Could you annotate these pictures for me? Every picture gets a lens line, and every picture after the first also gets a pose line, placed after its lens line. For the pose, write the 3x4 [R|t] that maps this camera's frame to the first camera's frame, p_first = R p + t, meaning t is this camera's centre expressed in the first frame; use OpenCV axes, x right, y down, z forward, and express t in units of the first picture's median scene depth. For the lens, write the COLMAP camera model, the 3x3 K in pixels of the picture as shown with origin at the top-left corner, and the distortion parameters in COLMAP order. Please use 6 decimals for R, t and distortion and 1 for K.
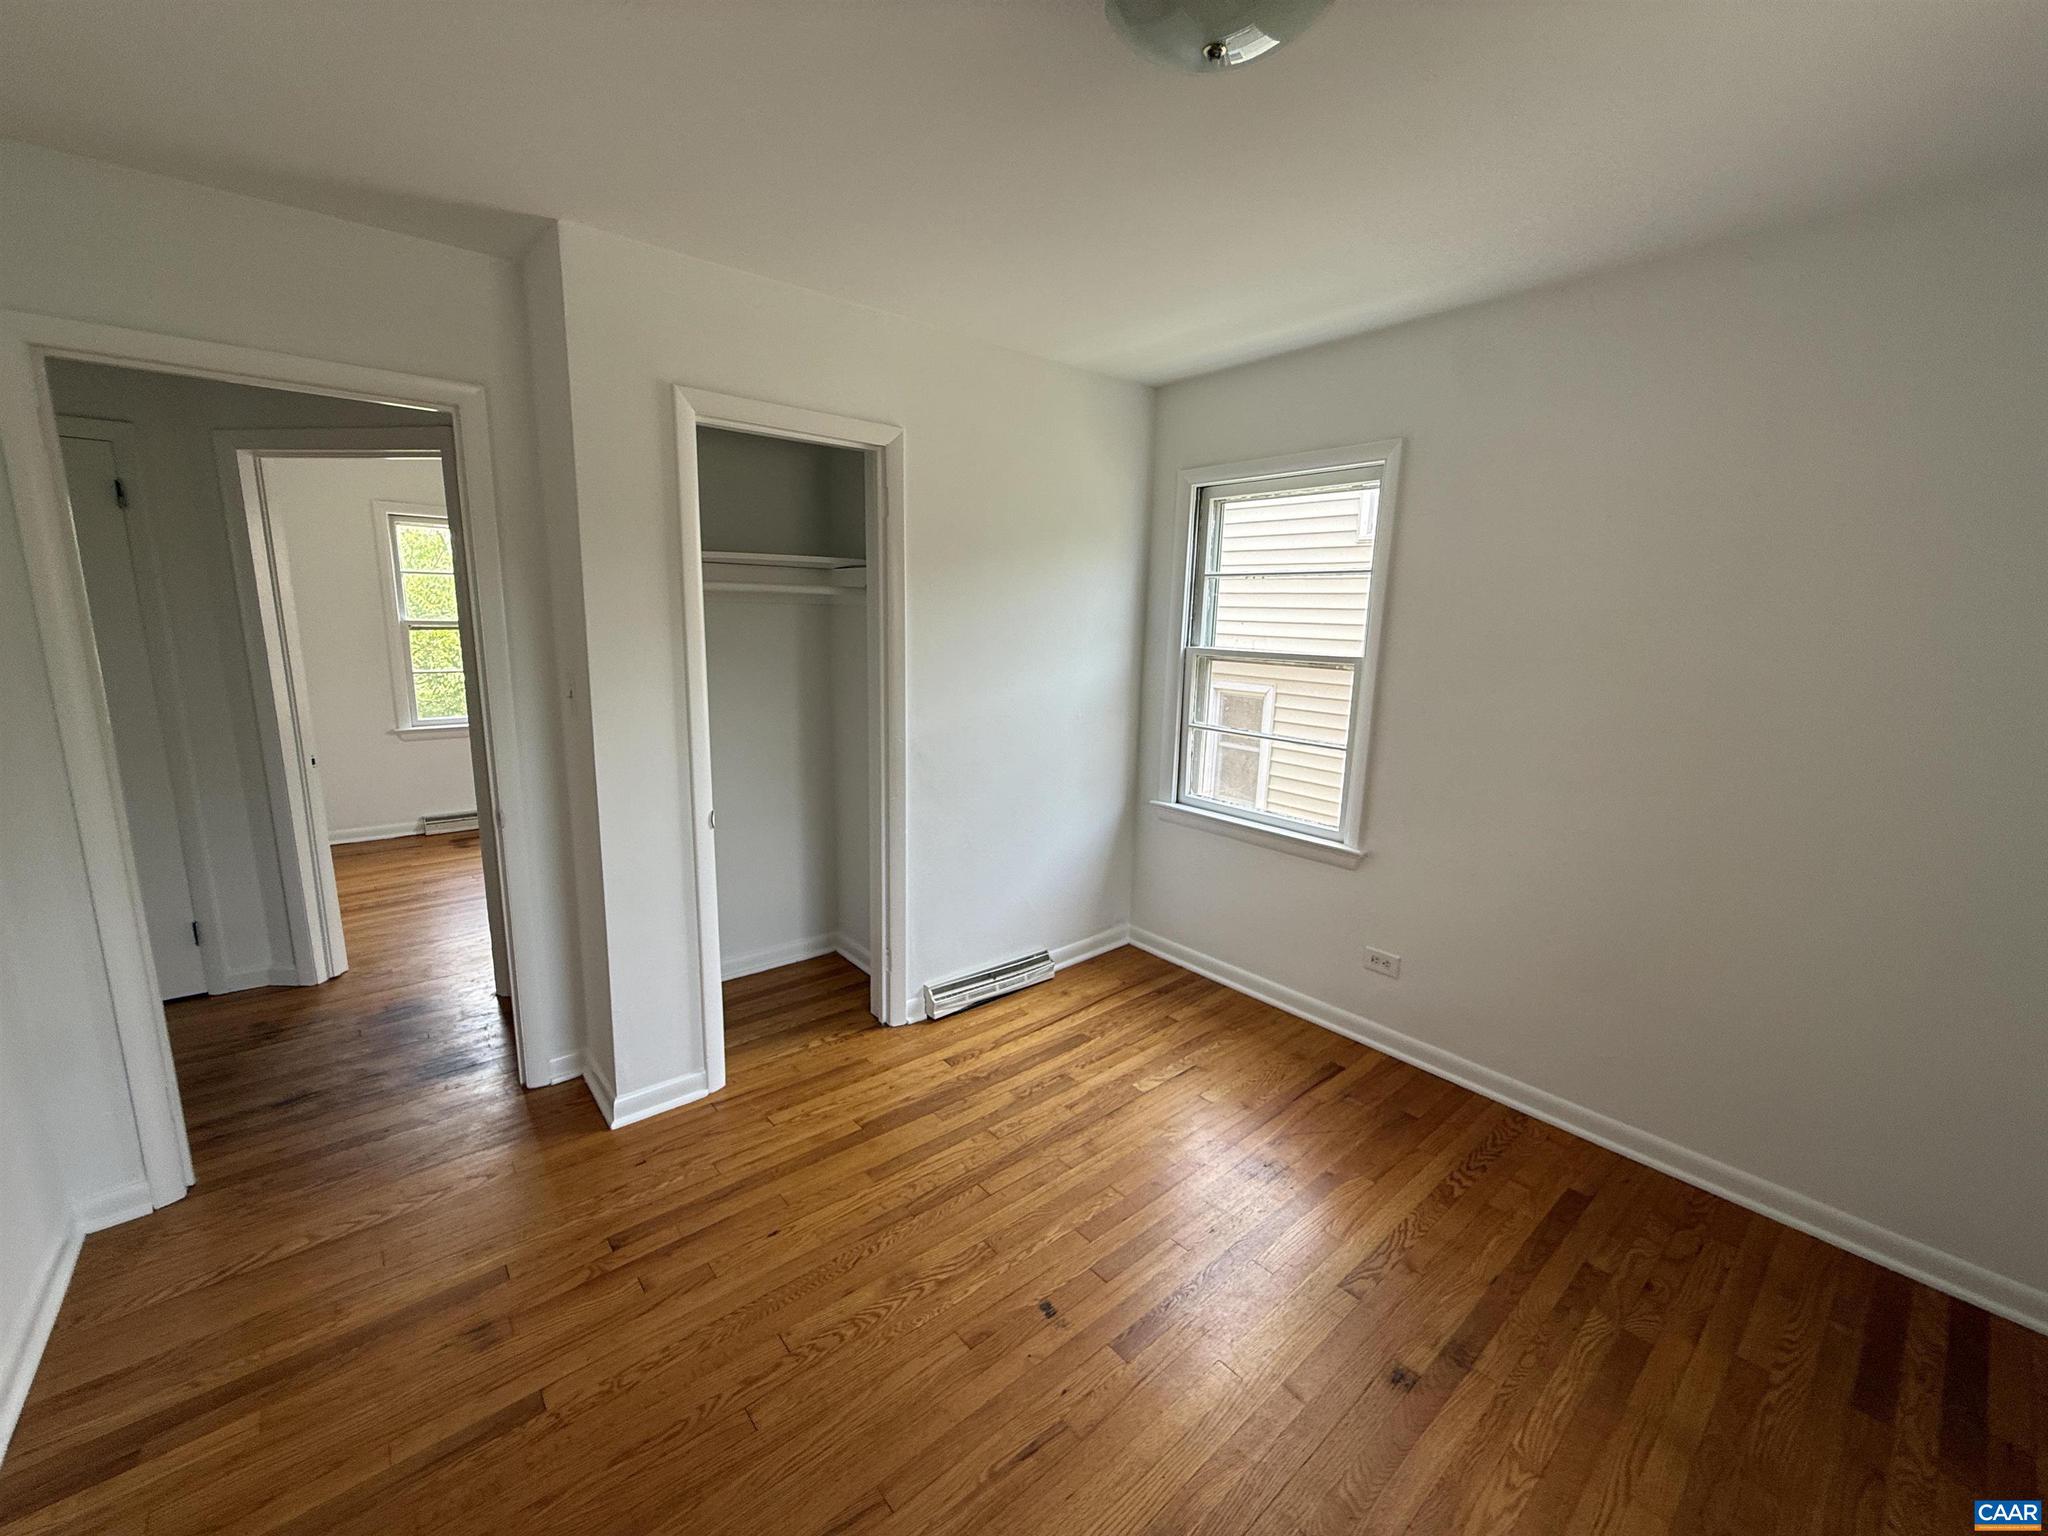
lens RADIAL K [[819.8, 0, 1016.9], [0, 819.8, 770.8], [0, 0, 1]] dist [-0.000757, 0.000286]
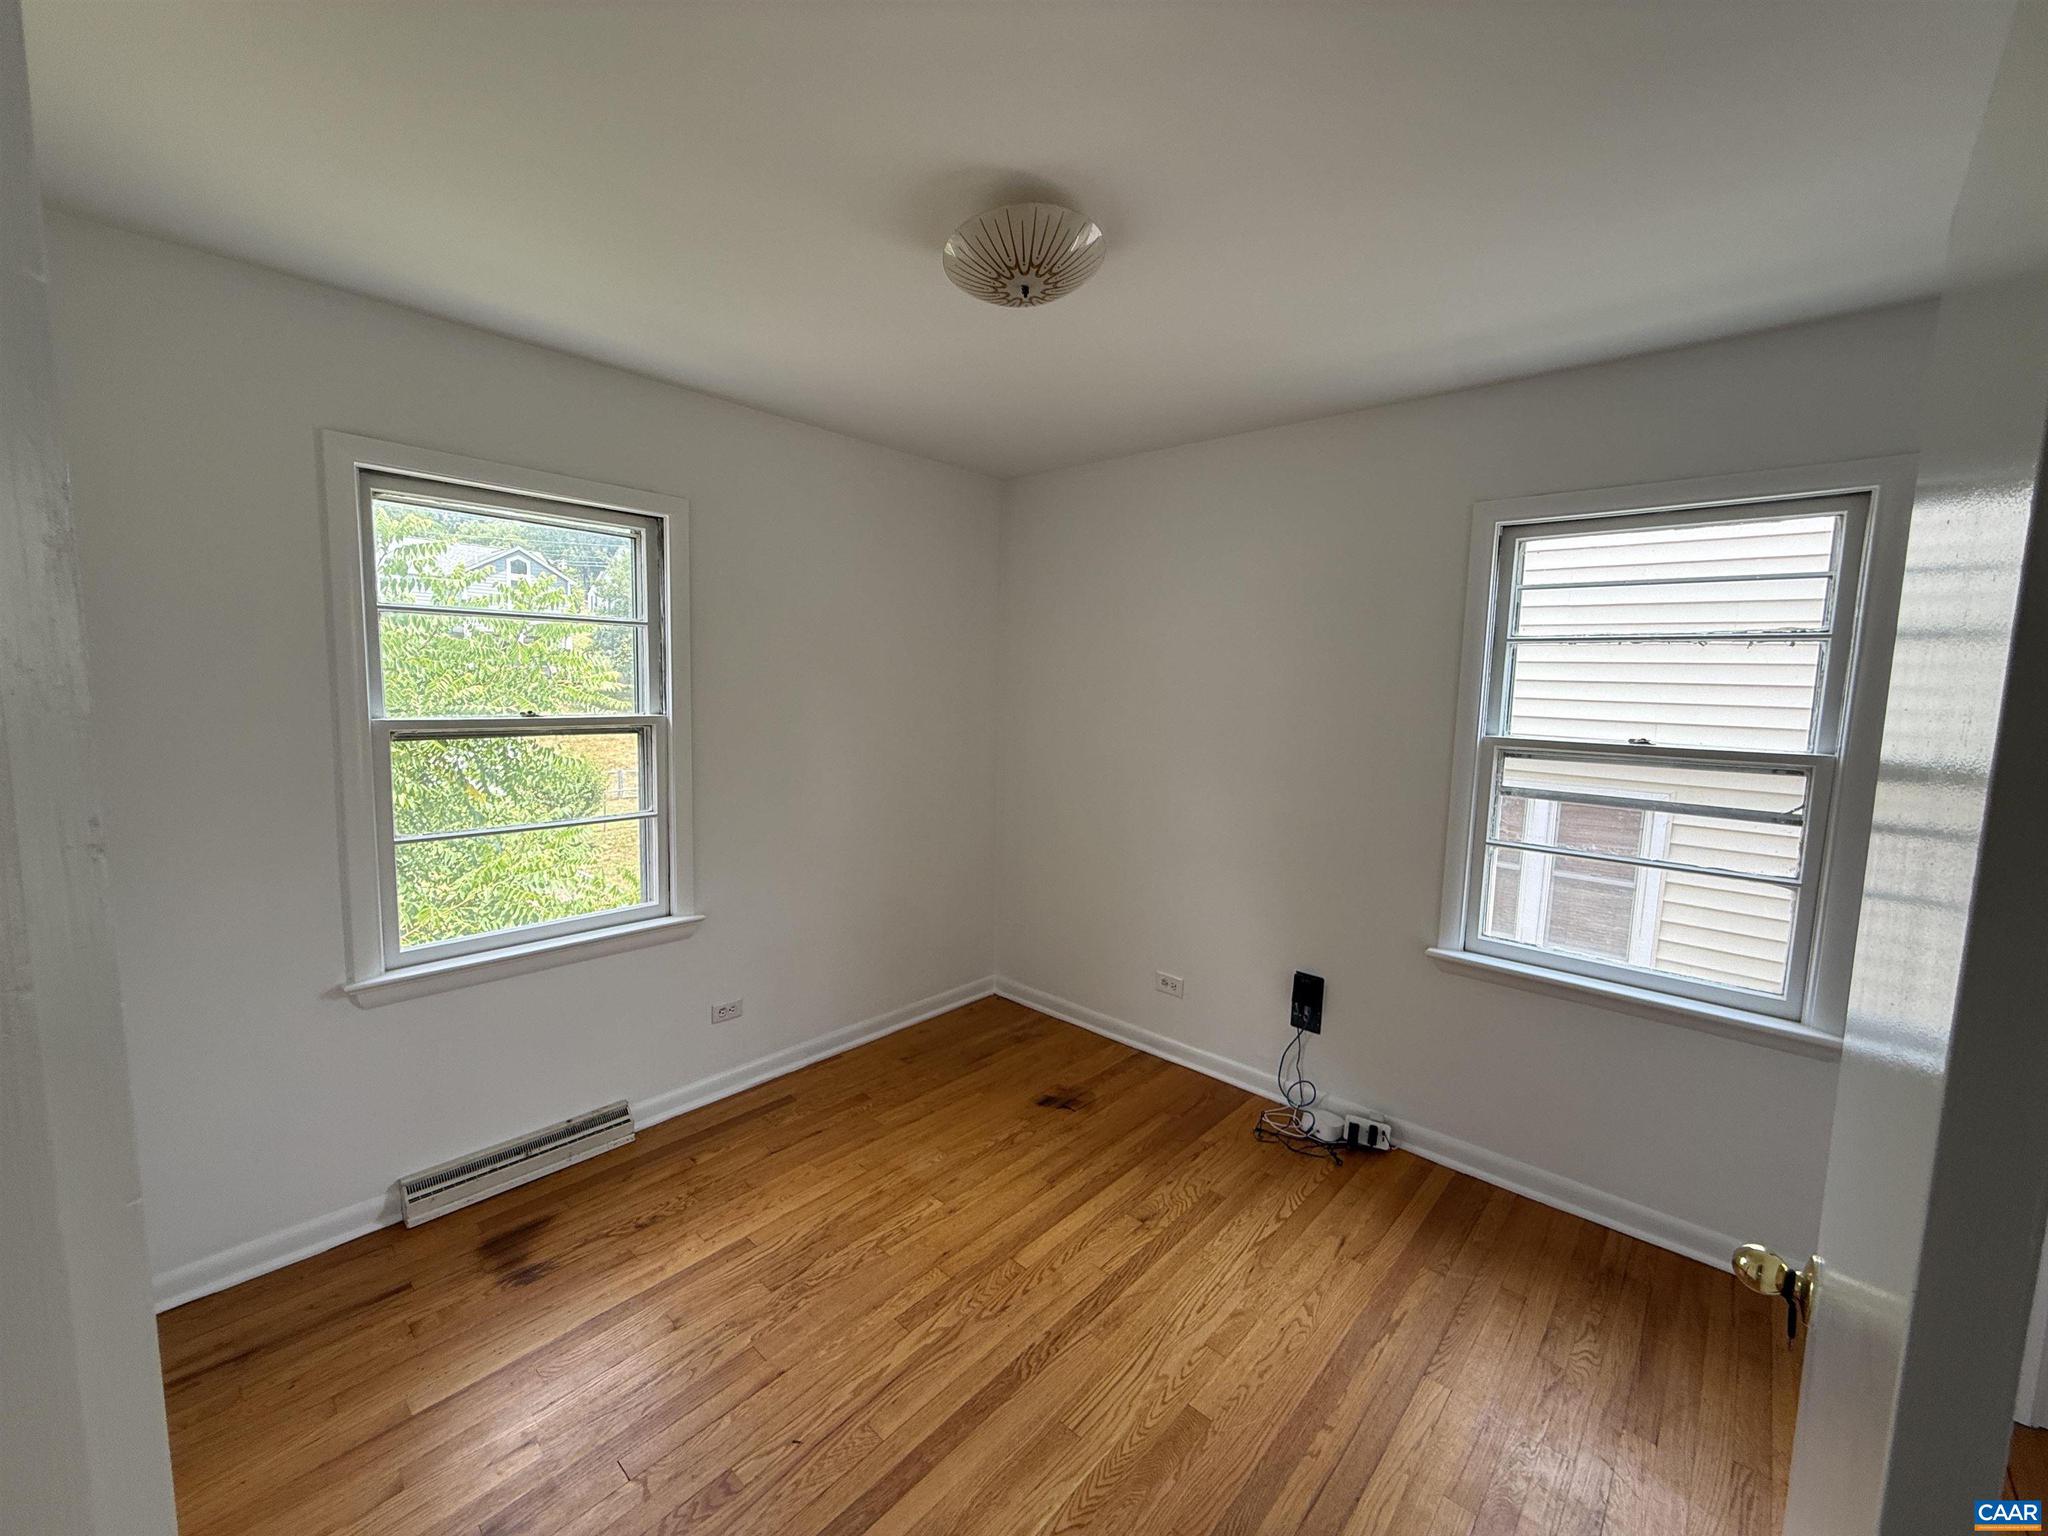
lens RADIAL K [[816.9, 0, 1024.0], [0, 816.9, 768.0], [0, 0, 1]] dist [-0.000302, -0.000183]
pose [[0.990462, -0.012022, 0.137262, -0.326458], [0.022931, 0.996676, -0.078174, -0.081196], [-0.135866, 0.080576, 0.987445, 0.371121]]
